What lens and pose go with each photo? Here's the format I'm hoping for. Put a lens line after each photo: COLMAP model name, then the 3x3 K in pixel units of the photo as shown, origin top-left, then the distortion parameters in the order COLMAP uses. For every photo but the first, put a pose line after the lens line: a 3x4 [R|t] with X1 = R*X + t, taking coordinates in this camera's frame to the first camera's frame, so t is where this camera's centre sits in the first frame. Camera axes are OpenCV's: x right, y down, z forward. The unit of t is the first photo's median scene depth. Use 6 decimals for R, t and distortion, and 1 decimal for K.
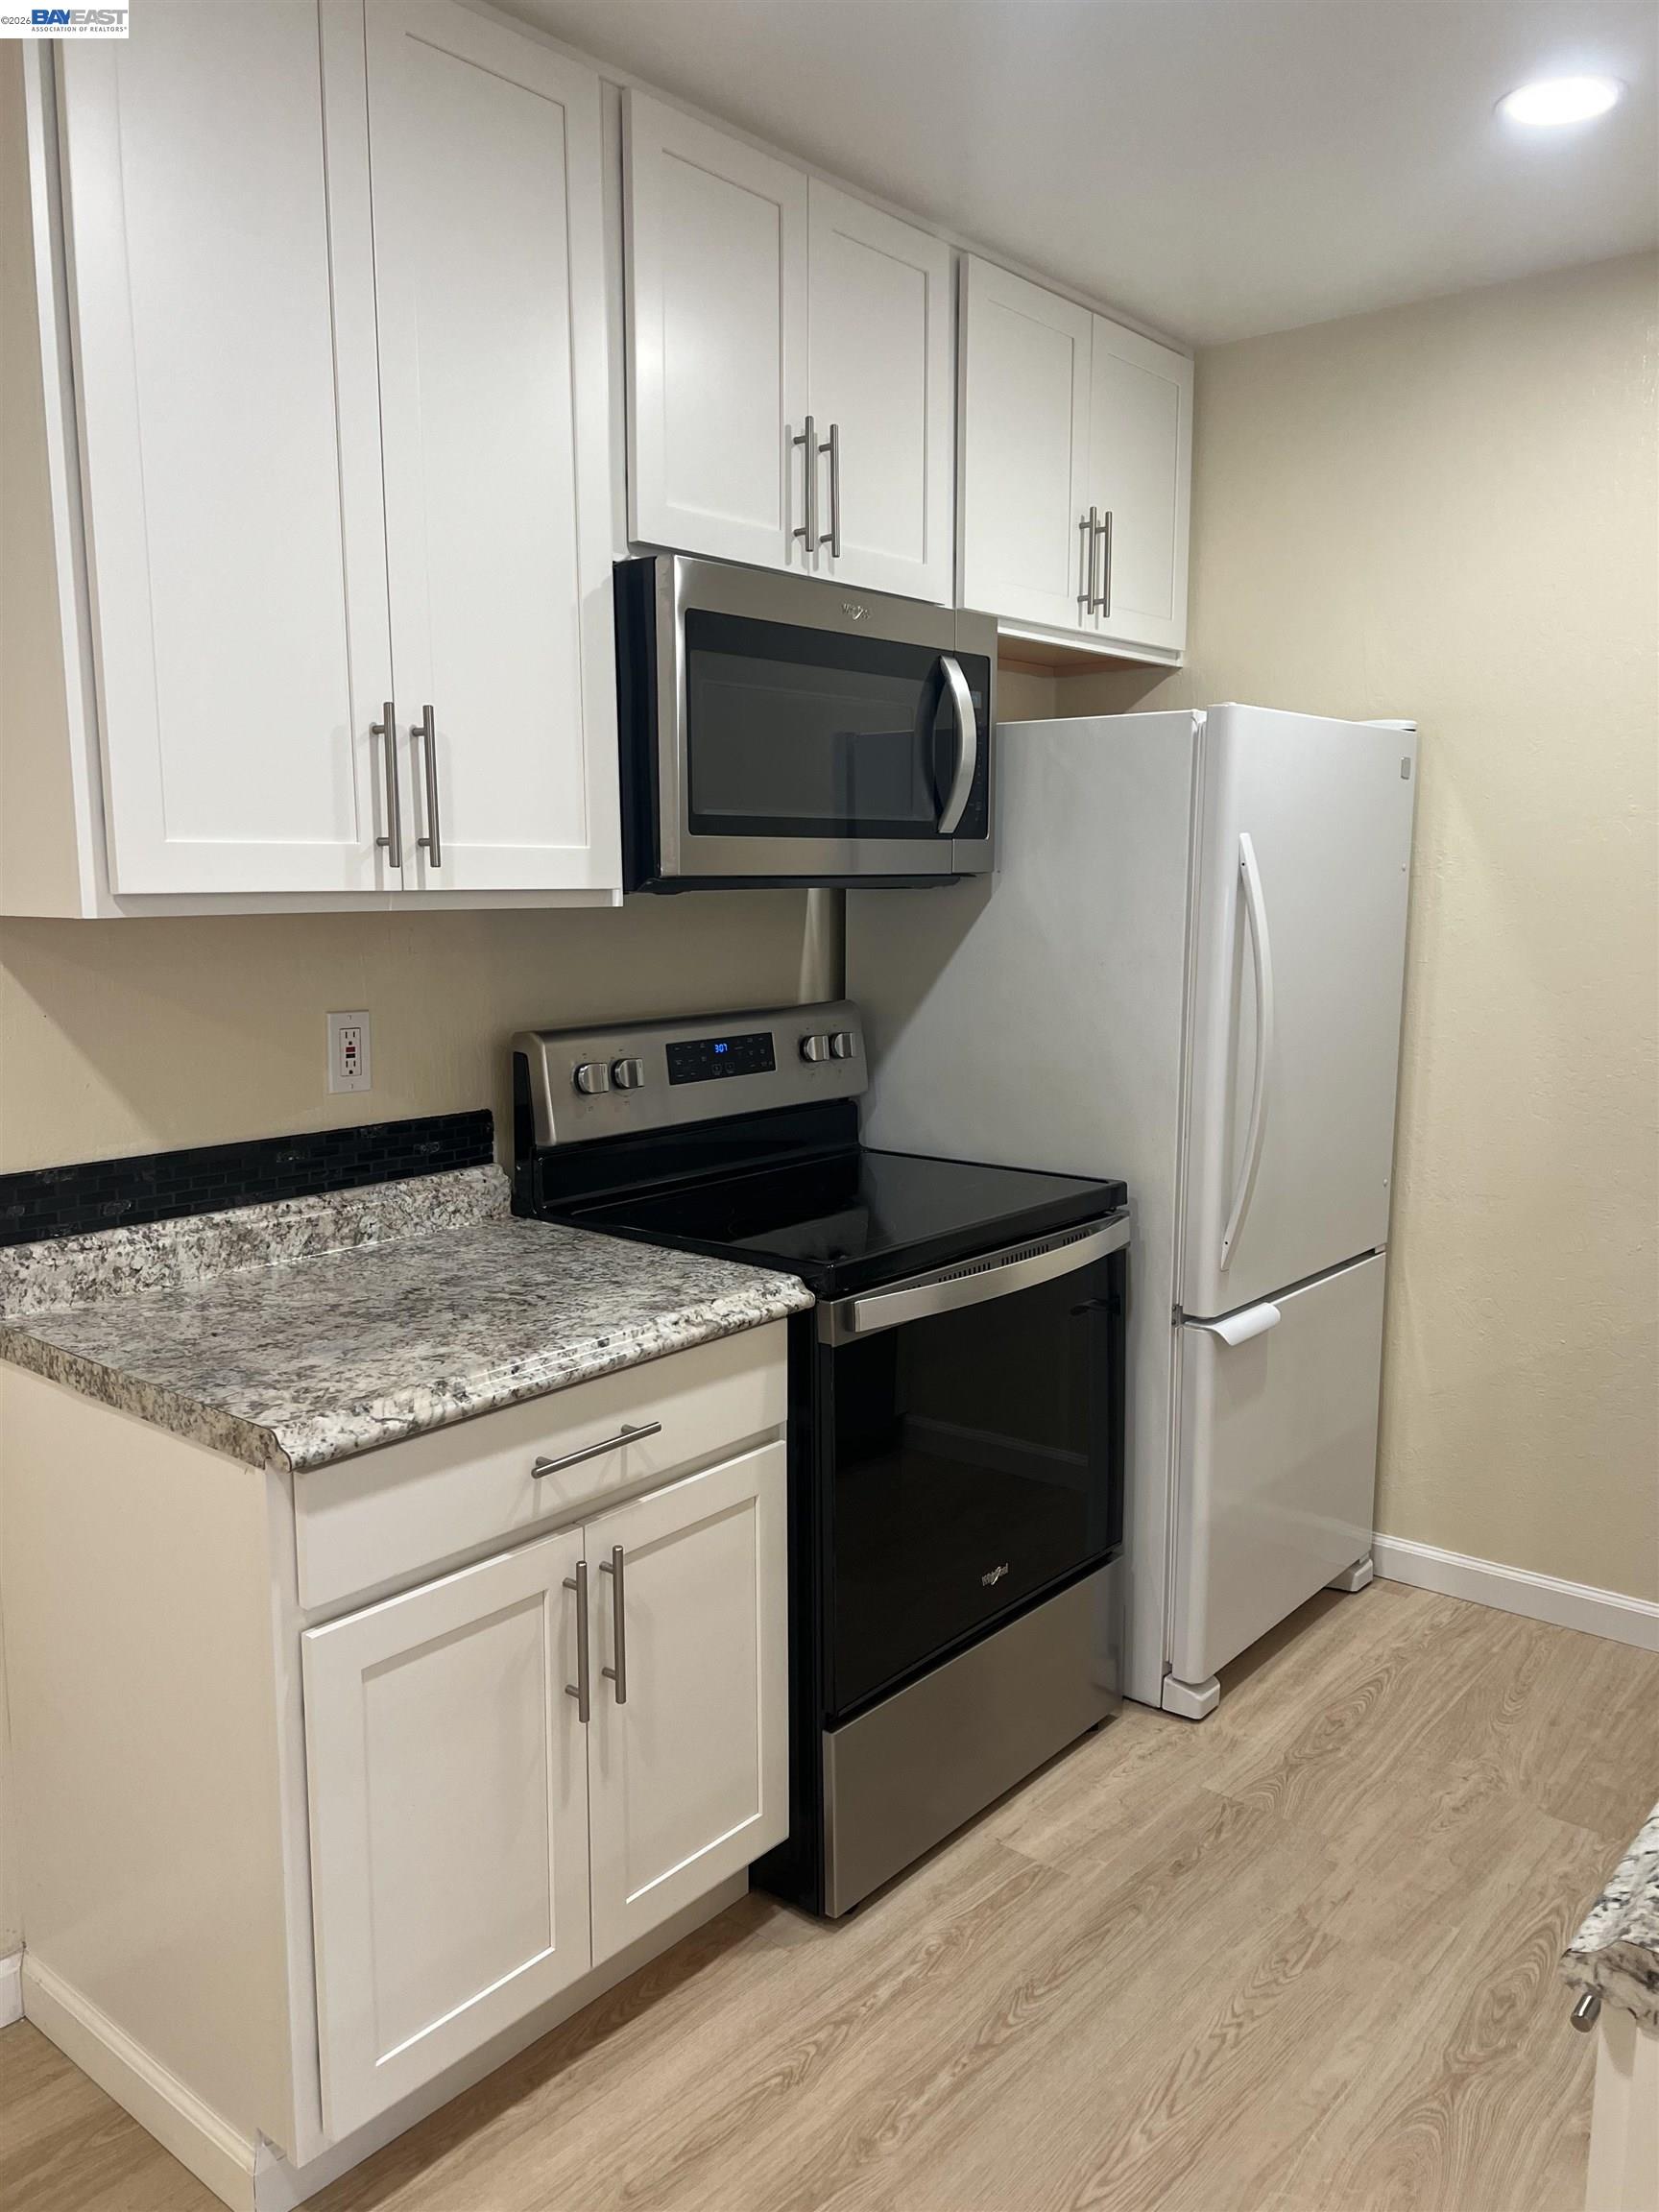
lens RADIAL K [[1651.0, 0, 826.2], [0, 1651.0, 1106.8], [0, 0, 1]] dist [0.046854, -0.040958]
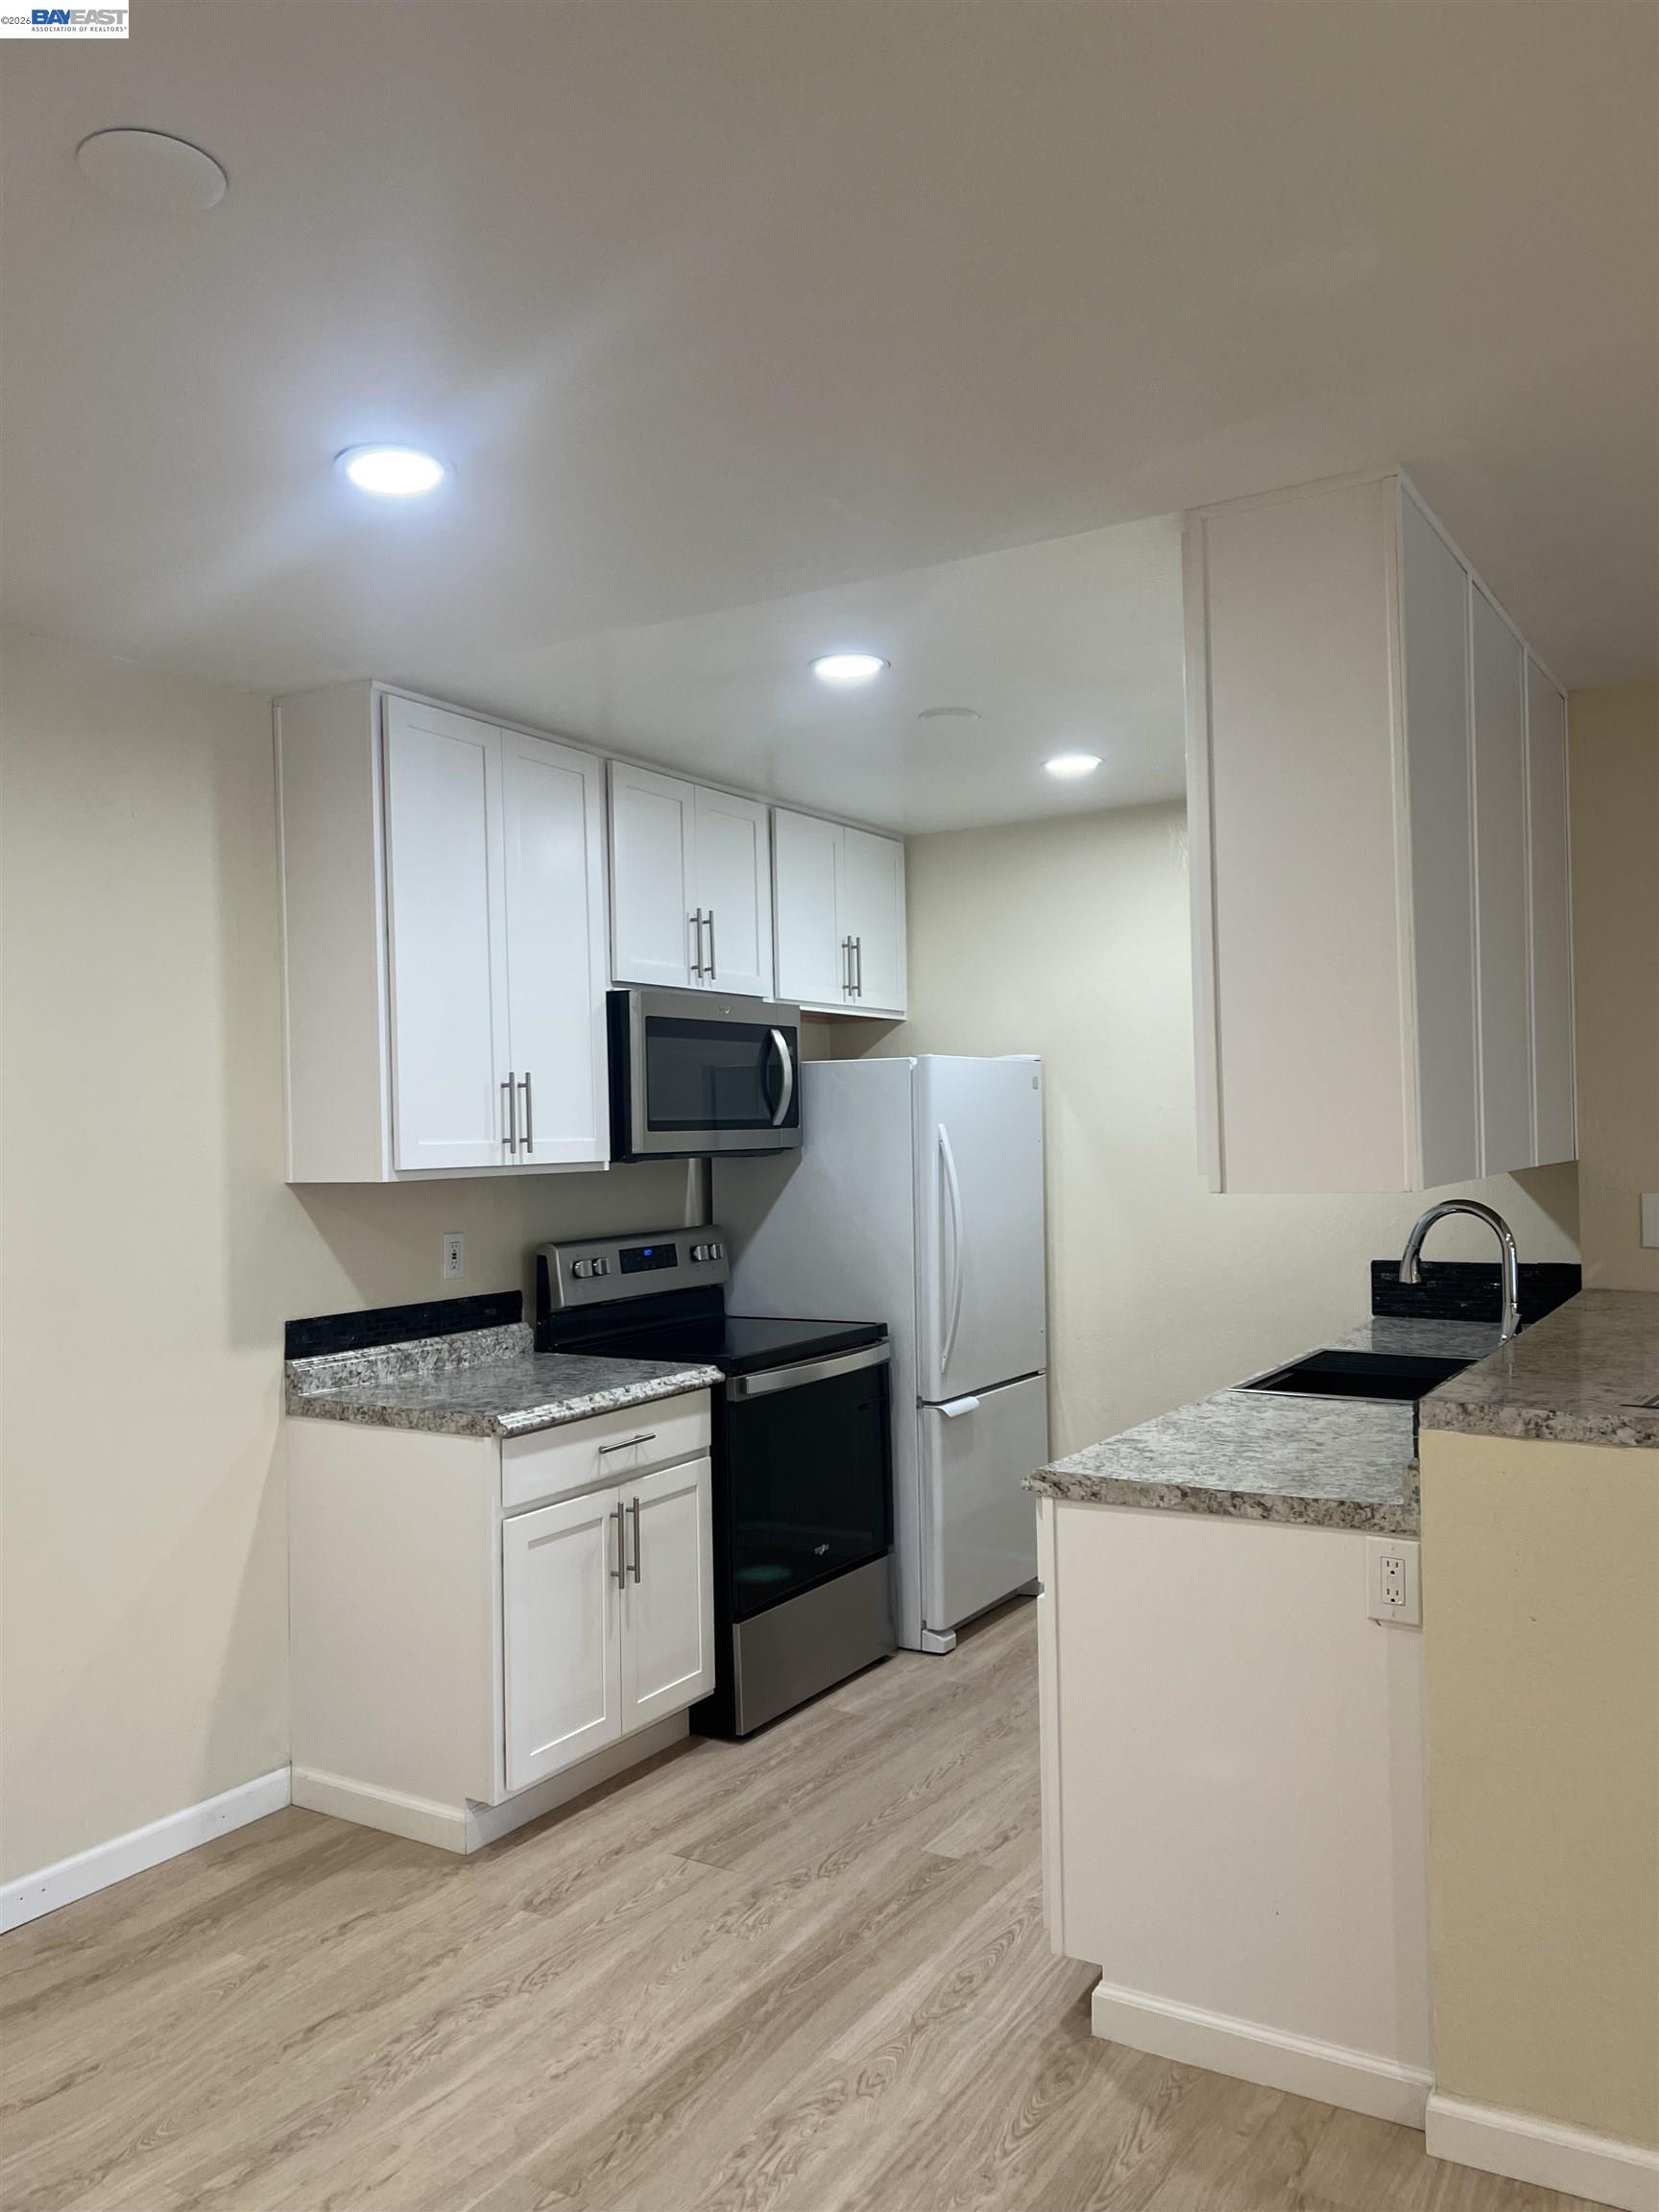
lens RADIAL K [[1651.0, 0, 826.0], [0, 1651.0, 1118.2], [0, 0, 1]] dist [0.046854, -0.040958]
pose [[0.989114, -0.016977, 0.146170, -0.152198], [0.038892, 0.988160, -0.148414, 0.102657], [-0.141920, 0.152483, 0.978063, -0.836237]]
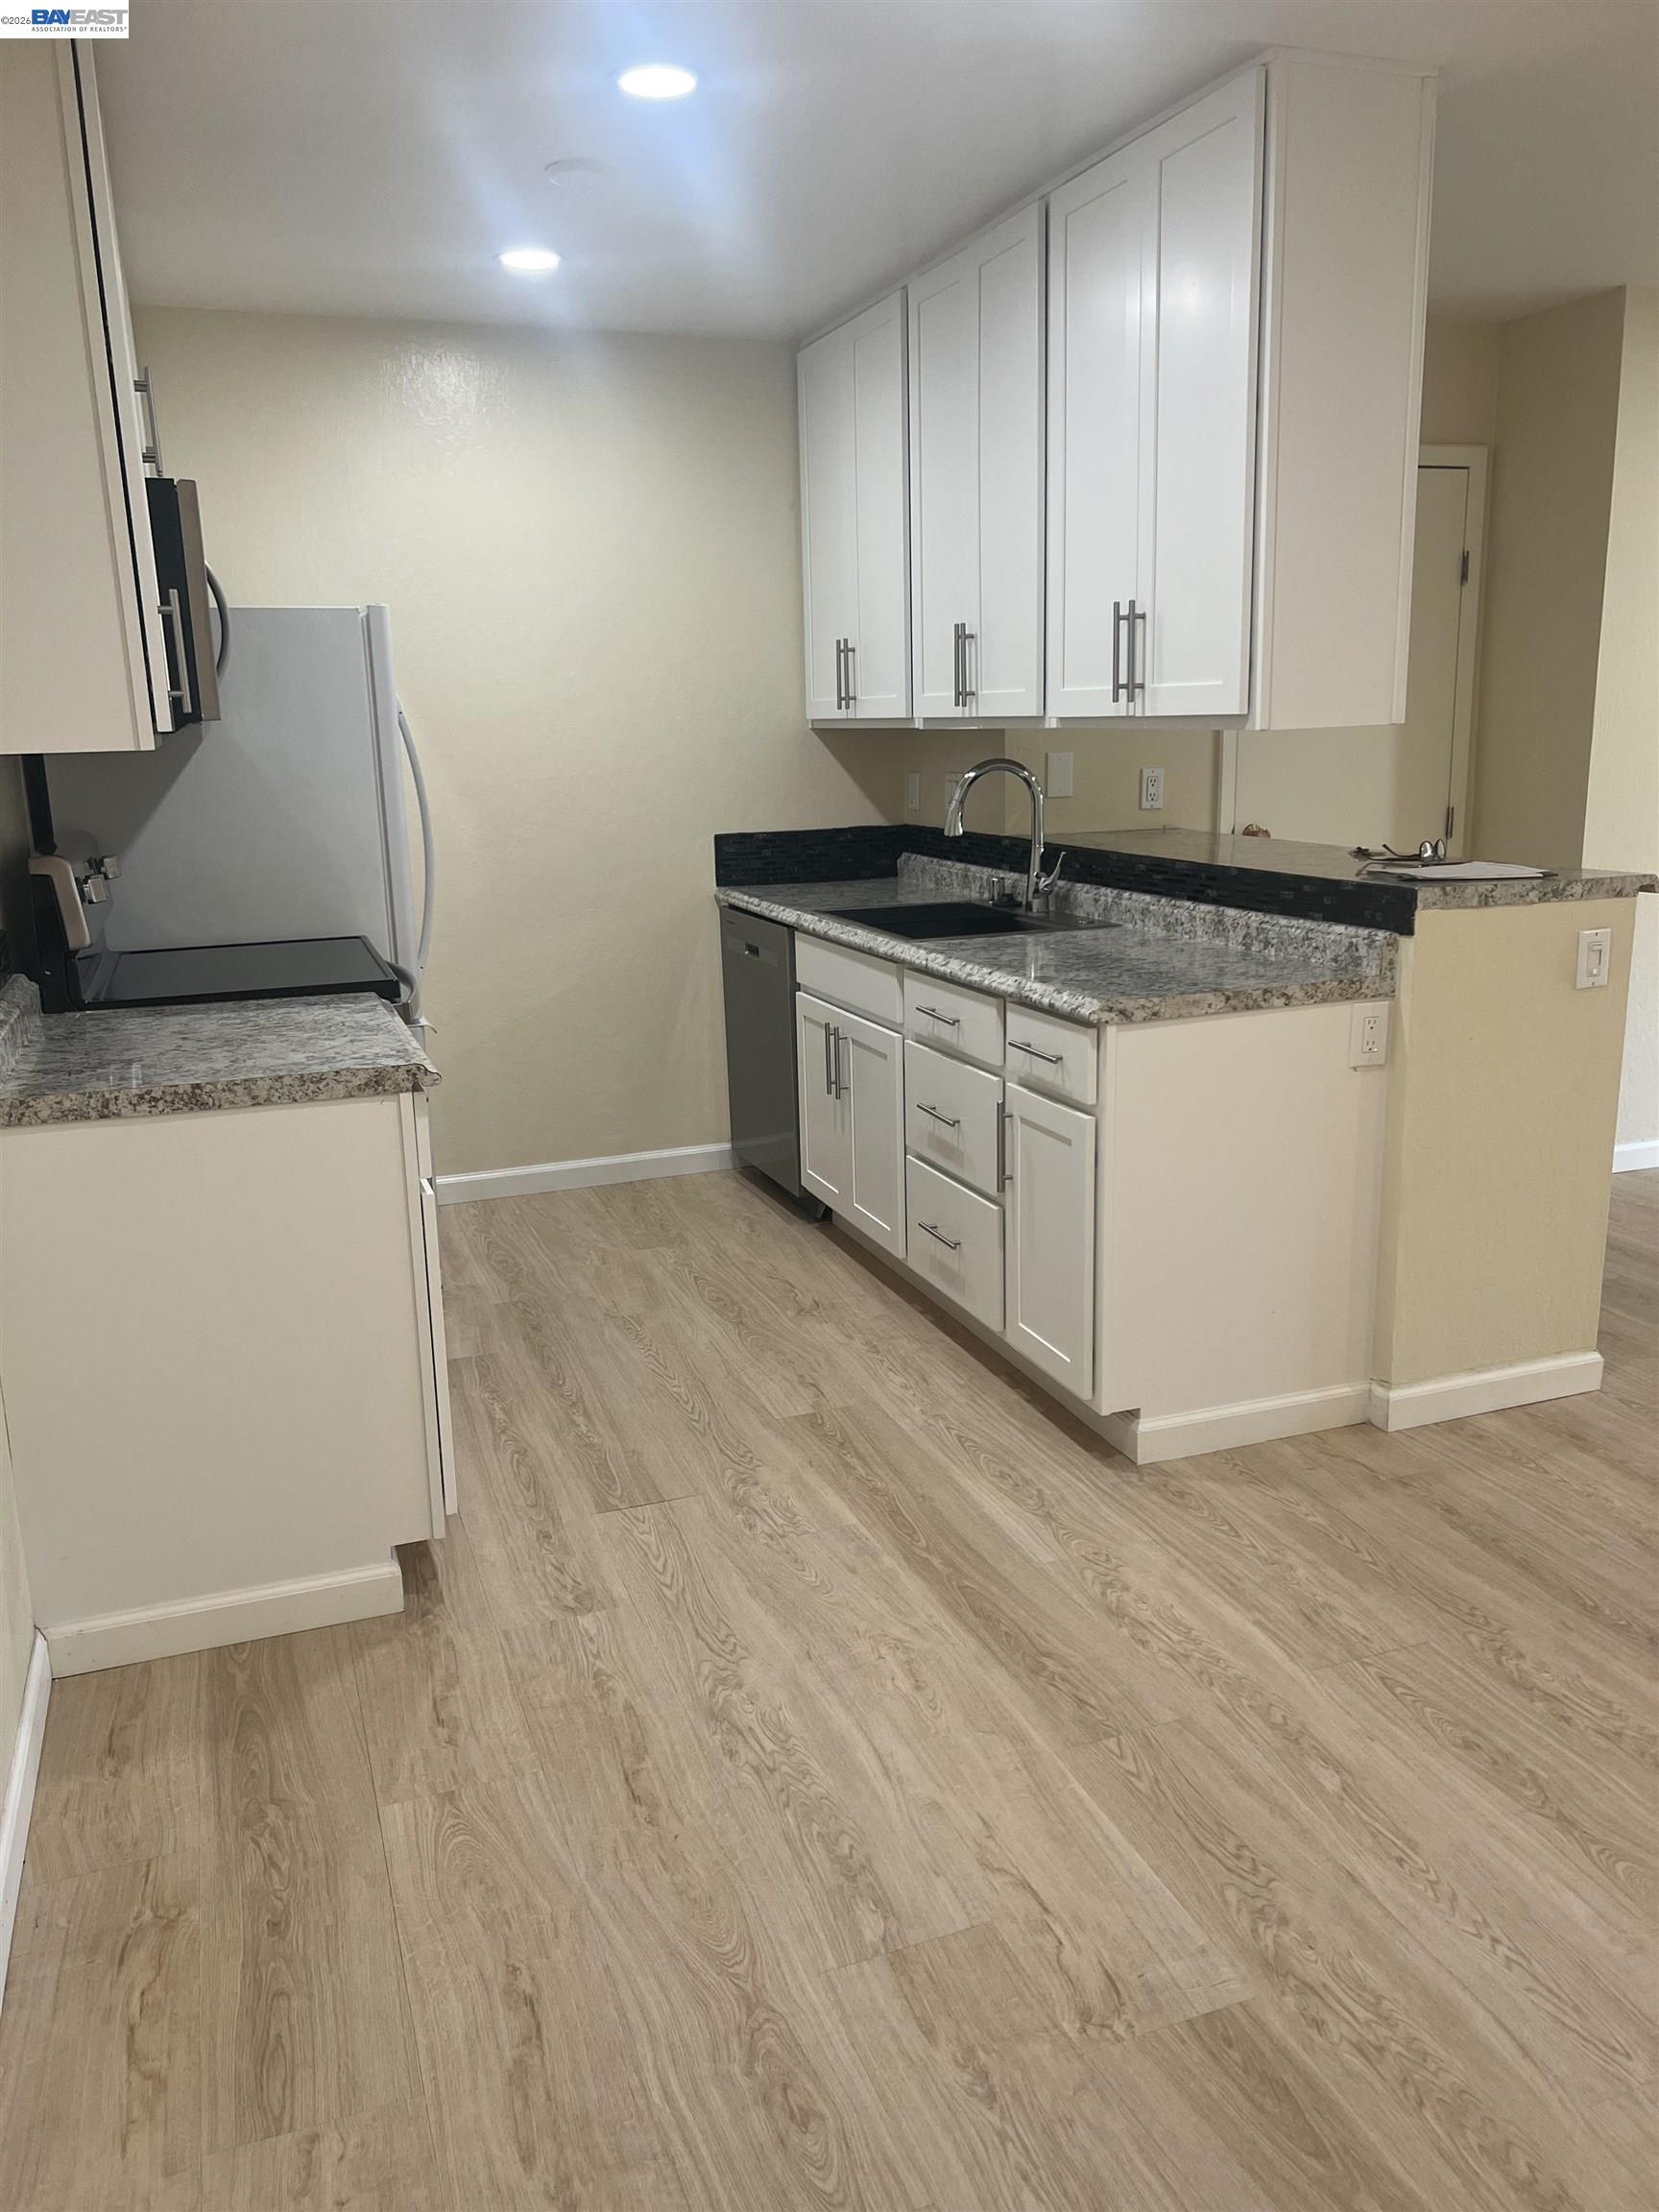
lens RADIAL K [[1651.0, 0, 835.8], [0, 1651.0, 1089.6], [0, 0, 1]] dist [0.046854, -0.040958]
pose [[0.499015, -0.201649, 0.842806, -1.035861], [0.146333, 0.978192, 0.147400, 0.028853], [-0.854149, 0.049775, 0.517640, -0.120847]]
